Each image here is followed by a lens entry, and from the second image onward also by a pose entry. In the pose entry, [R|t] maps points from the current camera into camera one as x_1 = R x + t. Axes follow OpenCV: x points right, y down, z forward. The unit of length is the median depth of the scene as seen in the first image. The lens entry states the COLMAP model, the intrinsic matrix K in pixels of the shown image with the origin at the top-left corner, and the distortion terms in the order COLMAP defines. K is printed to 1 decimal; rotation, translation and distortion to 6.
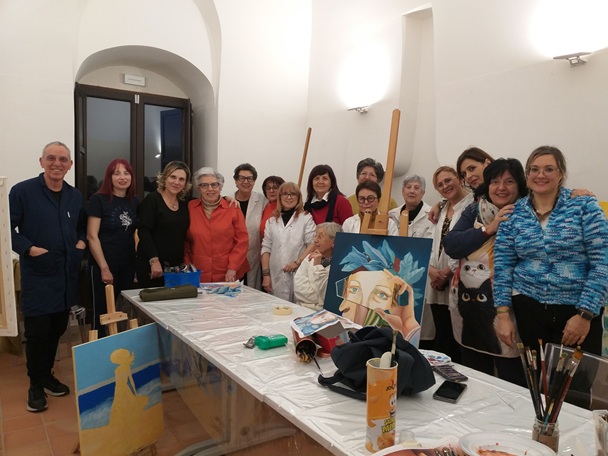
lens RADIAL K [[453.1, 0, 302.2], [0, 453.1, 226.4], [0, 0, 1]] dist [0.009366, -0.001075]
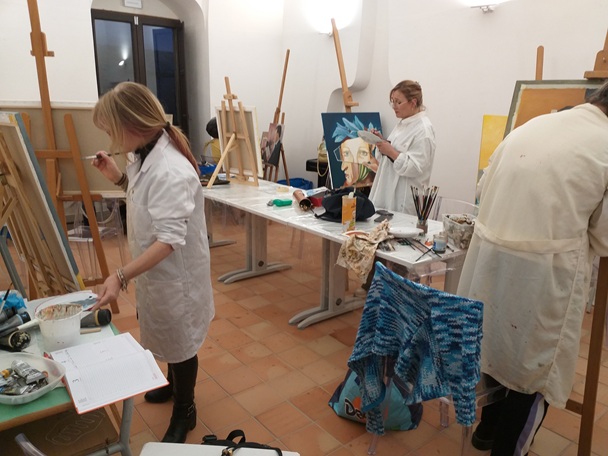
lens RADIAL K [[453.1, 0, 303.6], [0, 453.1, 230.6], [0, 0, 1]] dist [0.009366, -0.001075]
pose [[0.995658, -0.023931, 0.089956, -0.061349], [0.004741, 0.978170, 0.207753, 0.002765], [-0.092964, -0.206425, 0.974036, -0.285677]]
